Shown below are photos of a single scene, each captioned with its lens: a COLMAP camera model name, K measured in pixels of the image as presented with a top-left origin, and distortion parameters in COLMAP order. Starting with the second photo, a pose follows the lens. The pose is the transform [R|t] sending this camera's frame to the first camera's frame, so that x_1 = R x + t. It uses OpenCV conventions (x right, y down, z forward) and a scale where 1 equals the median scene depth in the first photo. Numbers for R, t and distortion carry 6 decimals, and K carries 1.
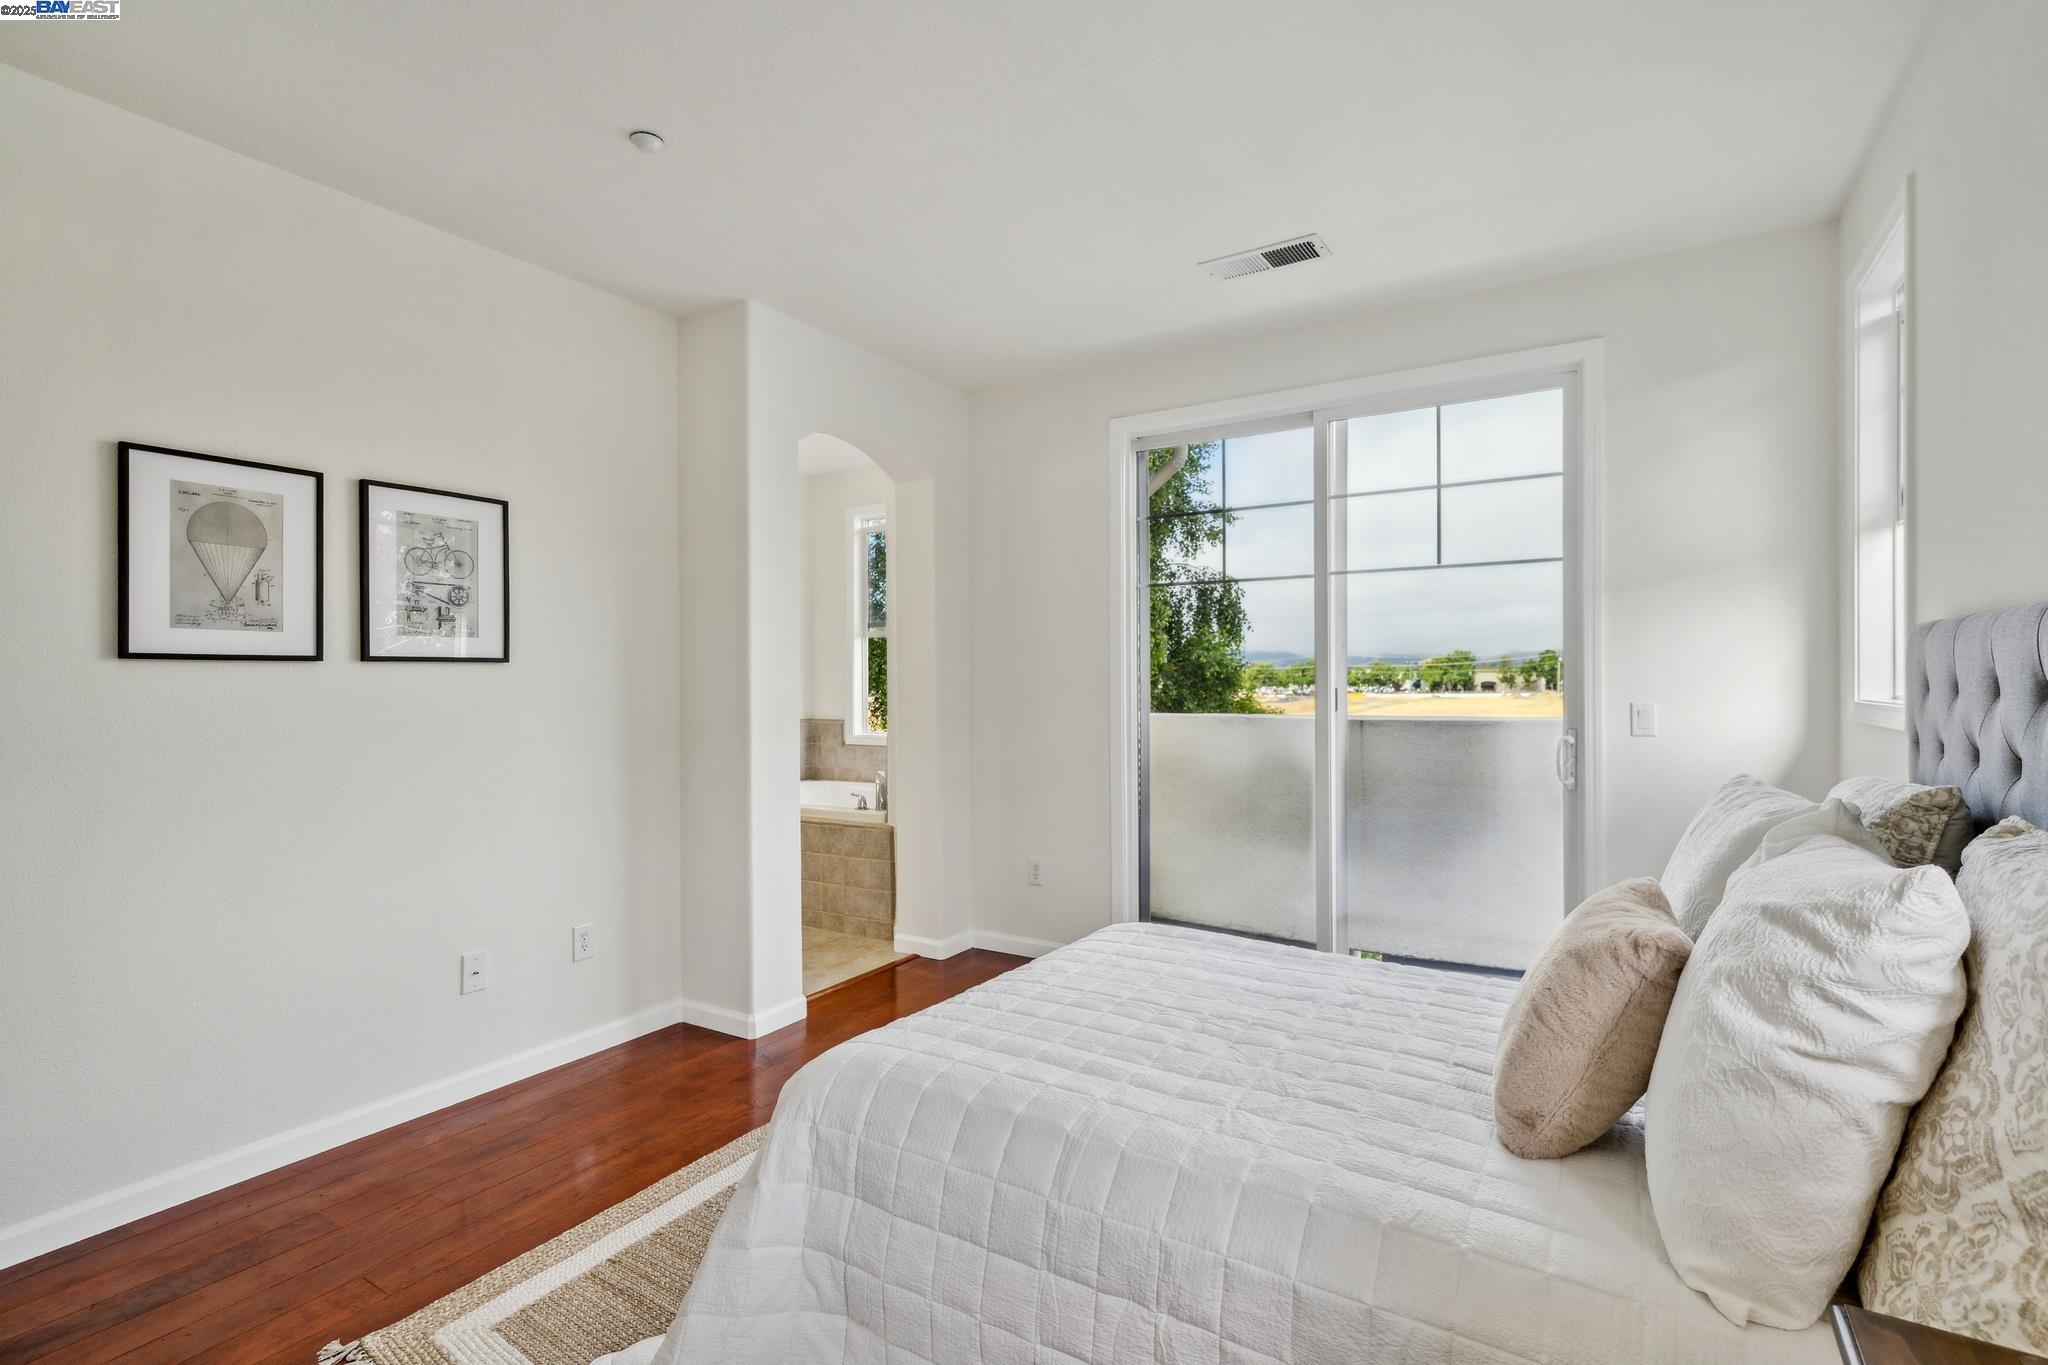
lens RADIAL K [[982.2, 0, 1013.2], [0, 982.2, 681.4], [0, 0, 1]] dist [0.004354, 0.004032]
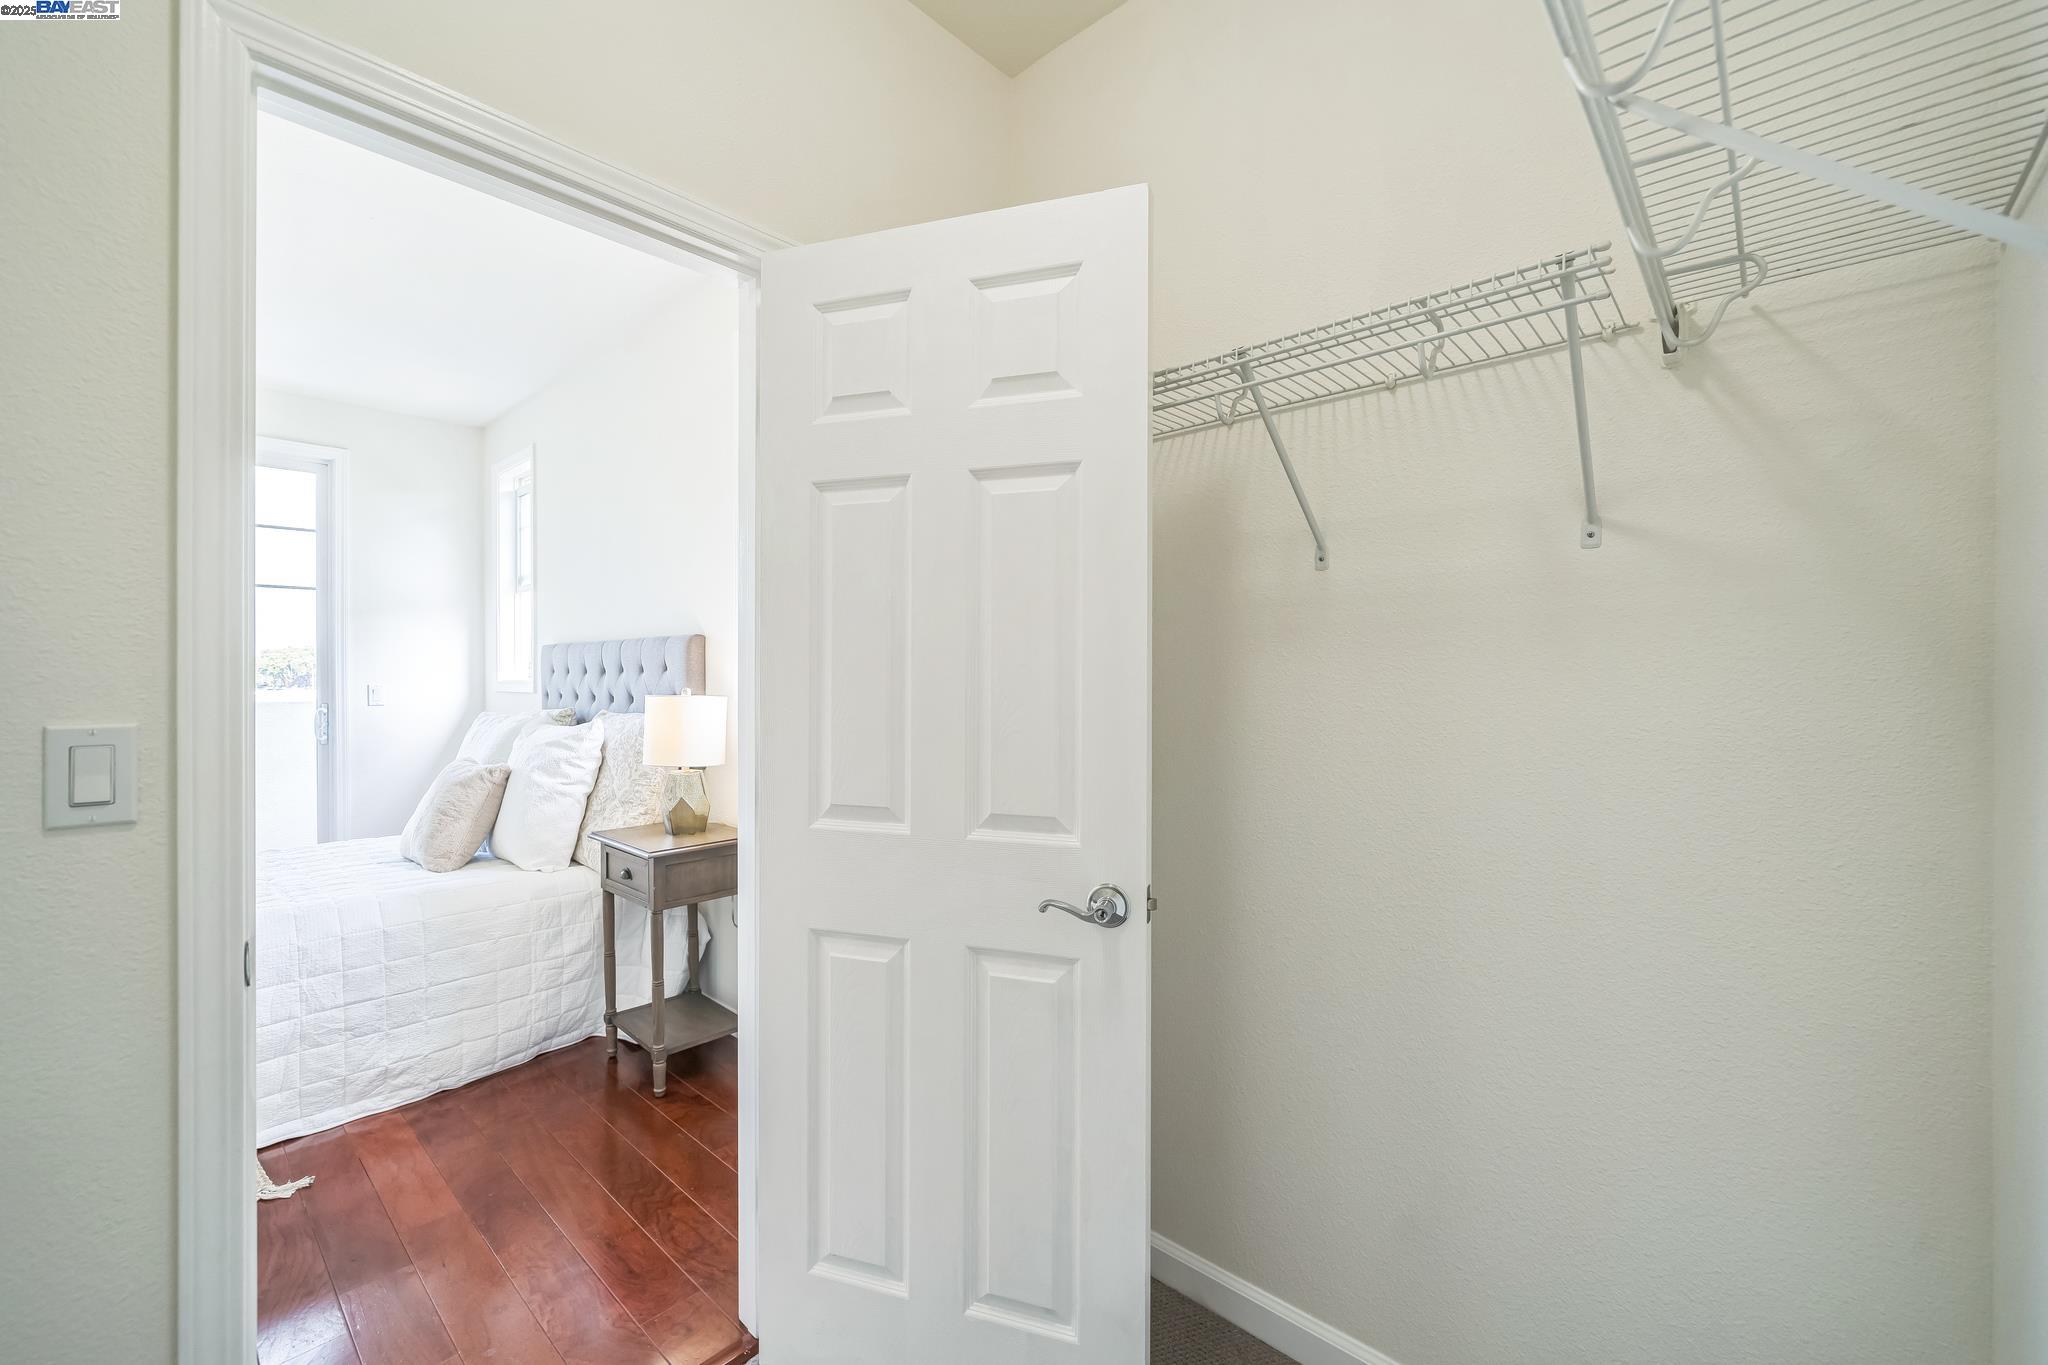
lens RADIAL K [[846.5, 0, 1017.5], [0, 846.5, 679.4], [0, 0, 1]] dist [0.000618, -0.000621]
pose [[0.208773, -0.002546, 0.977961, -1.424271], [0.002645, 0.999994, 0.002038, 0.040311], [-0.977960, 0.002161, 0.208779, -0.903515]]
